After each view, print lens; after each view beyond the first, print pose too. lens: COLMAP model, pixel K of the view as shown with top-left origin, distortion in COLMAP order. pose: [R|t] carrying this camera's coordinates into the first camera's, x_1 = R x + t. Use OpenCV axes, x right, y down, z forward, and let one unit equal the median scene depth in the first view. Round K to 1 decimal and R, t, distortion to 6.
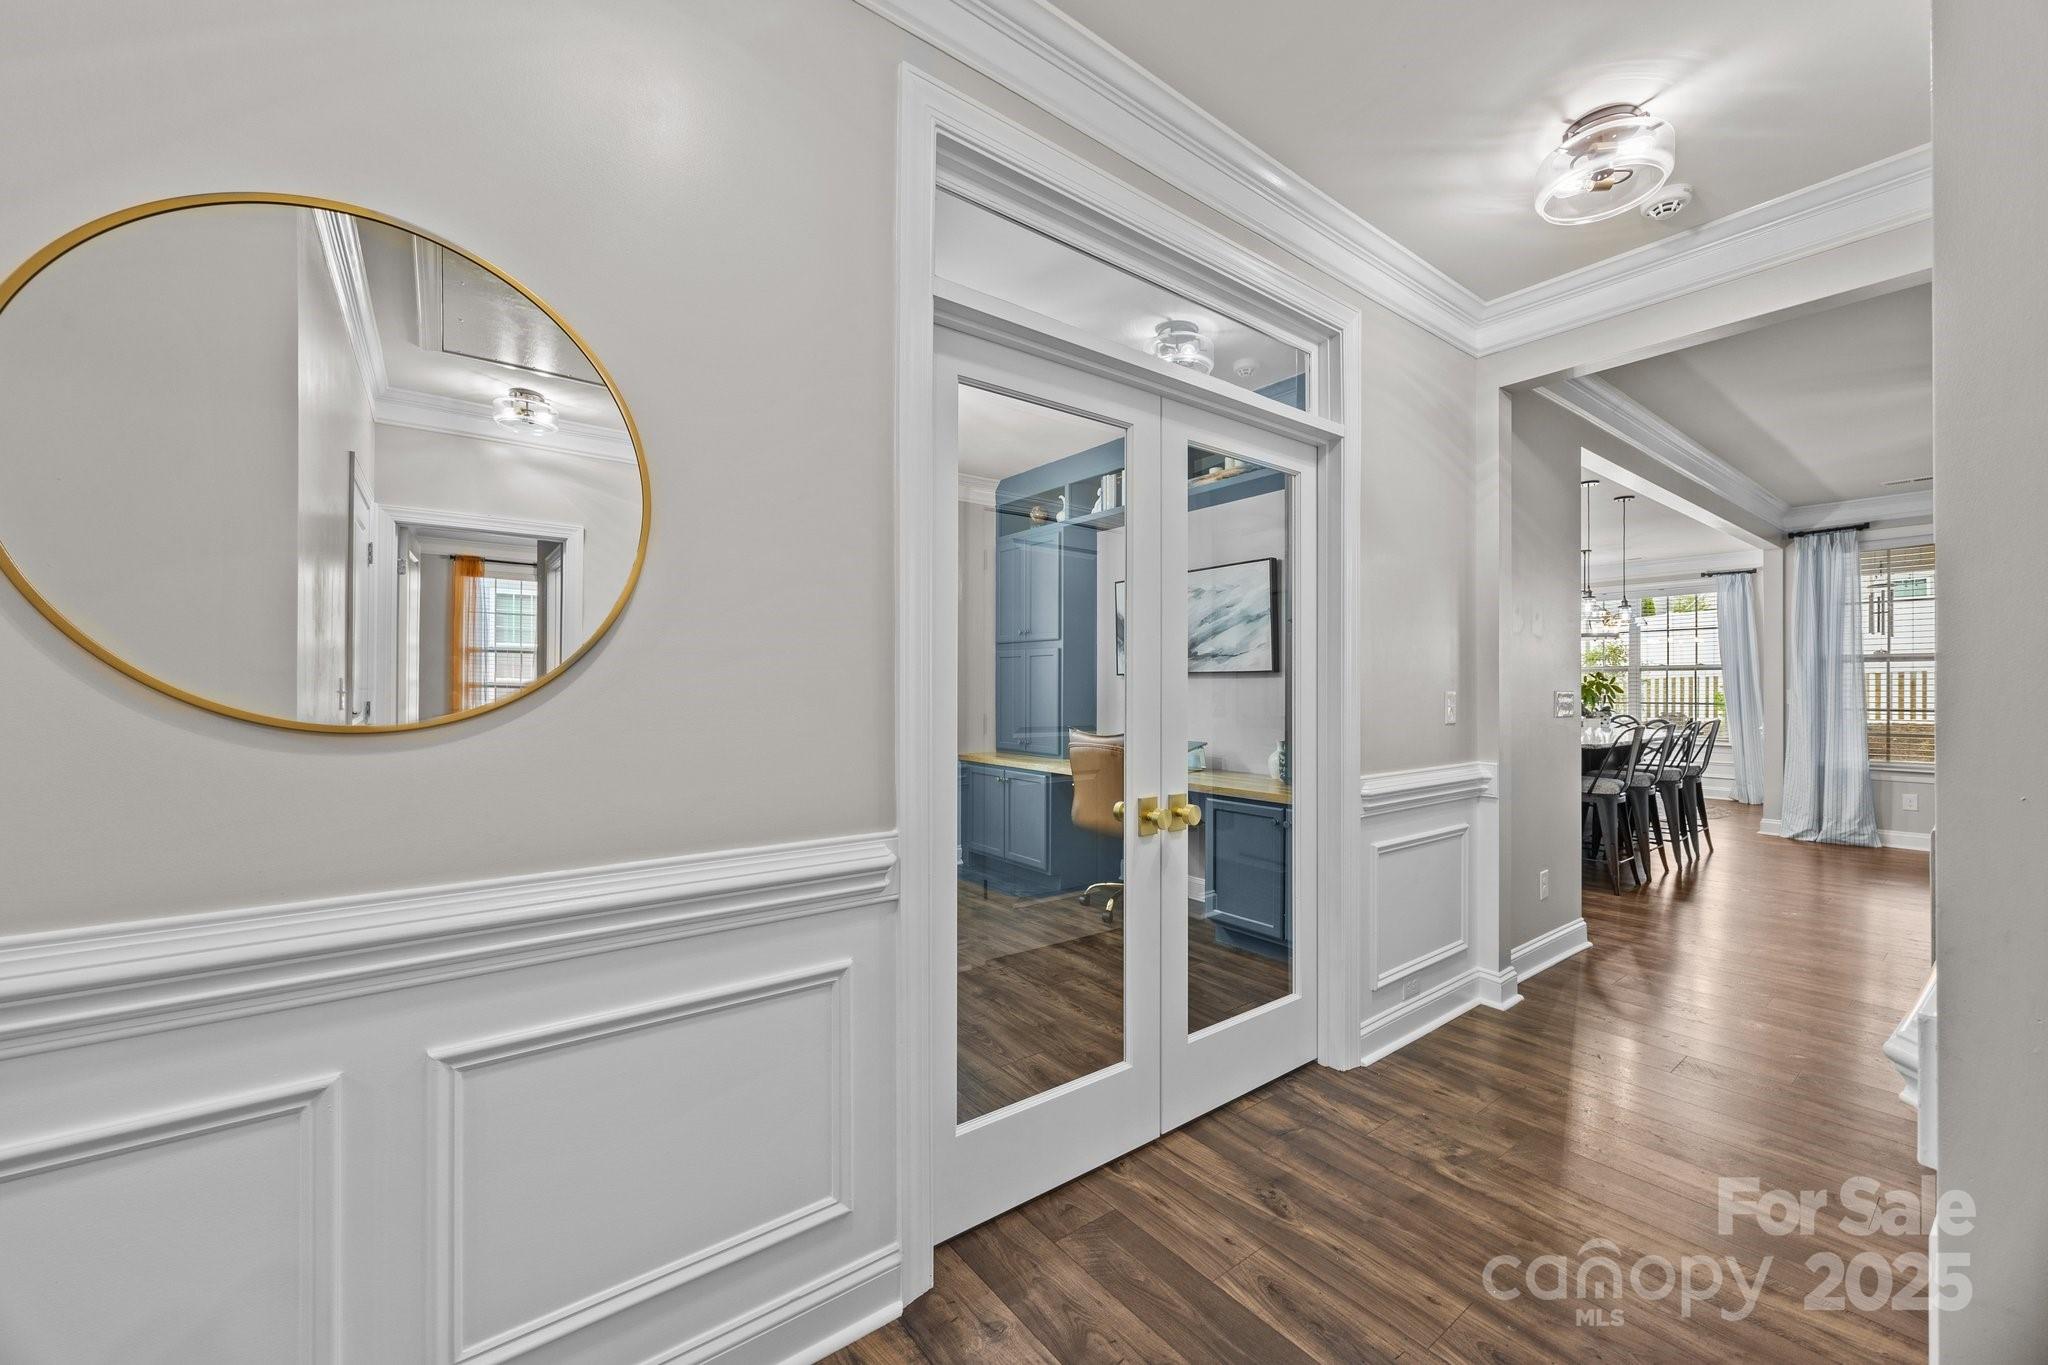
lens RADIAL K [[788.9, 0, 1024.8], [0, 788.9, 686.4], [0, 0, 1]] dist [0.000214, 0.000432]
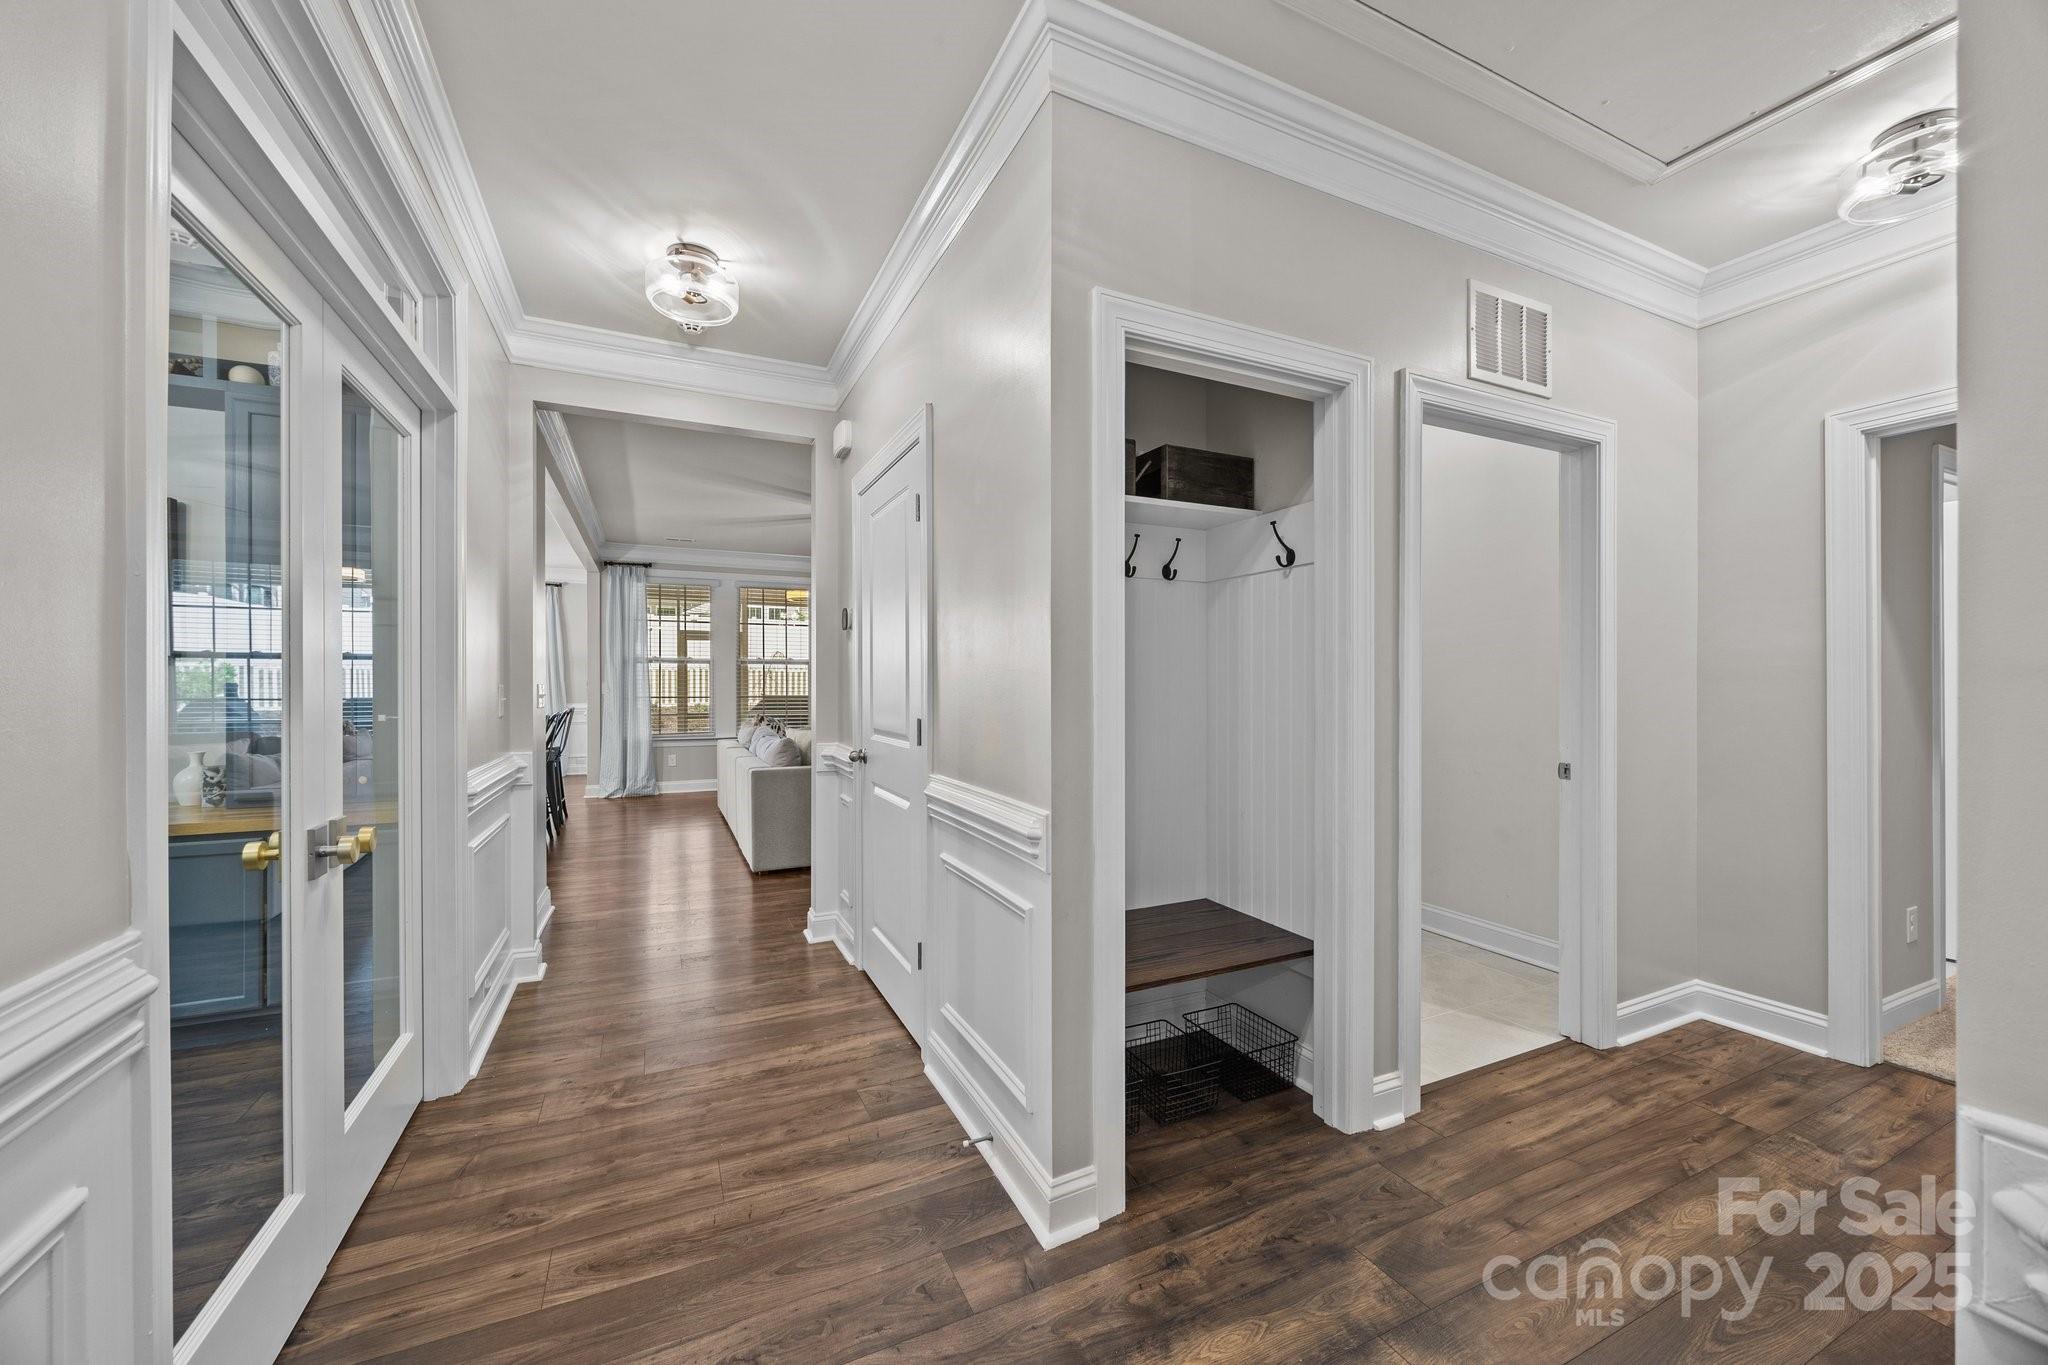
lens RADIAL K [[788.9, 0, 1019.7], [0, 788.9, 680.3], [0, 0, 1]] dist [0.000214, 0.000432]
pose [[0.212779, 0.001278, 0.977099, -0.231456], [-0.002166, 0.999997, -0.000837, -0.000481], [-0.977098, -0.001938, 0.212782, 0.097380]]
